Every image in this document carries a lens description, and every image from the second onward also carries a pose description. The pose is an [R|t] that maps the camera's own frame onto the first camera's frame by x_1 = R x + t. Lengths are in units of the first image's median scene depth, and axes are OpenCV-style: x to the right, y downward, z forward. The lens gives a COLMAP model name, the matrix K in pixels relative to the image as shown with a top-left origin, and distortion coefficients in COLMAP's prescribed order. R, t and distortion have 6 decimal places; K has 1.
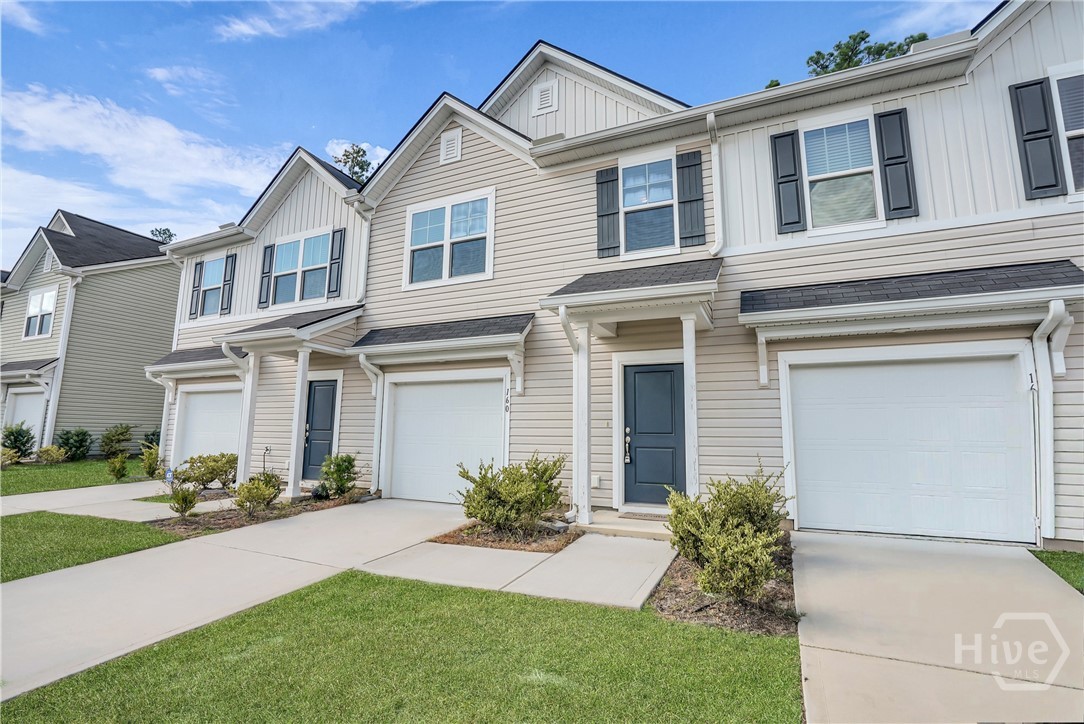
lens RADIAL K [[513.7, 0, 541.3], [0, 513.7, 363.1], [0, 0, 1]] dist [-0.034550, 0.011483]
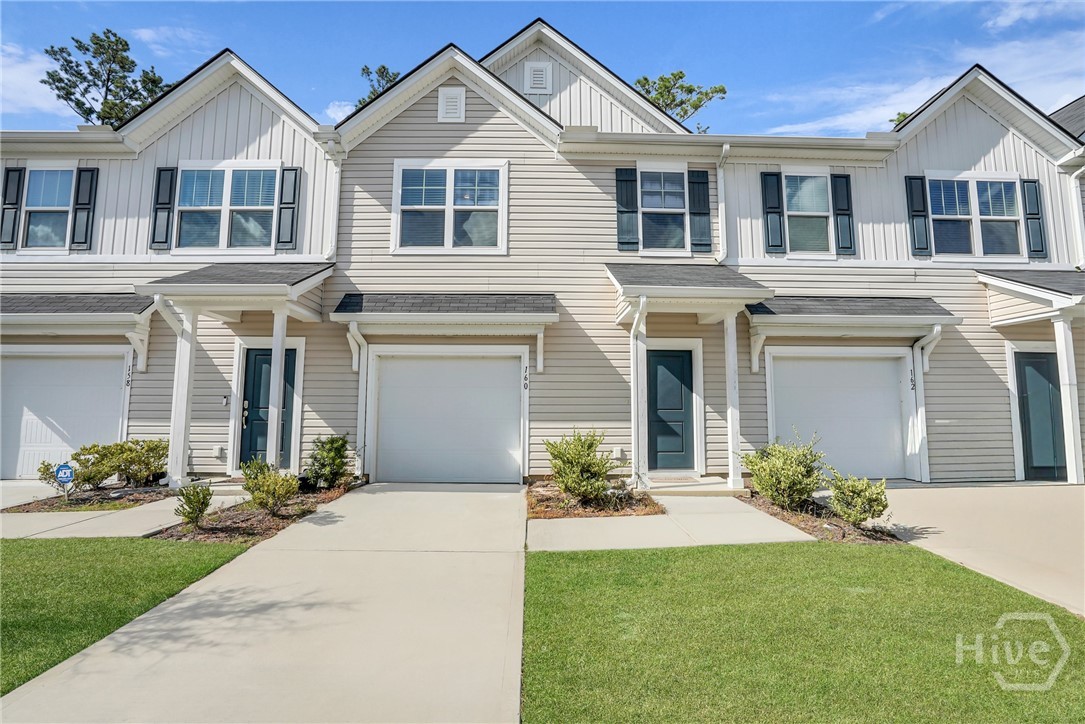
lens RADIAL K [[514.2, 0, 540.9], [0, 514.2, 364.4], [0, 0, 1]] dist [-0.034550, 0.011483]
pose [[0.894790, 0.030066, 0.445474, -0.481483], [-0.054670, 0.997600, 0.042482, 0.000294], [-0.443127, -0.062366, 0.894287, 0.074322]]
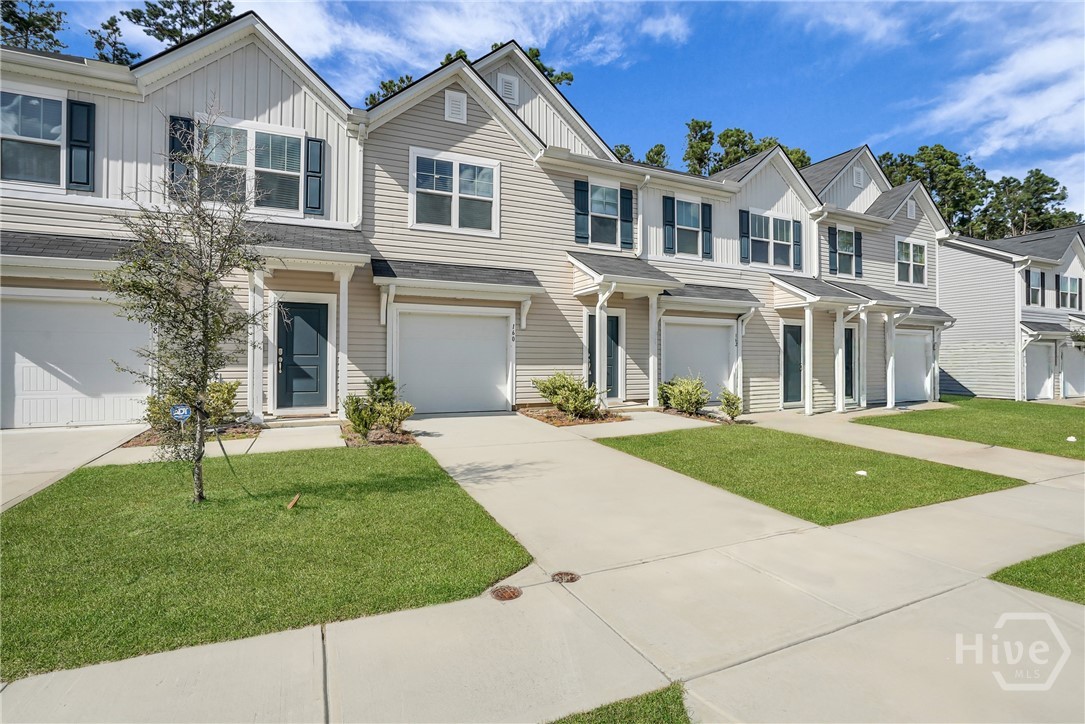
lens RADIAL K [[514.2, 0, 550.1], [0, 514.2, 360.0], [0, 0, 1]] dist [-0.034550, 0.011483]
pose [[0.639567, -0.010336, 0.768666, -1.025504], [-0.106429, 0.989090, 0.101854, -0.006812], [-0.761332, -0.146951, 0.631489, 0.049370]]
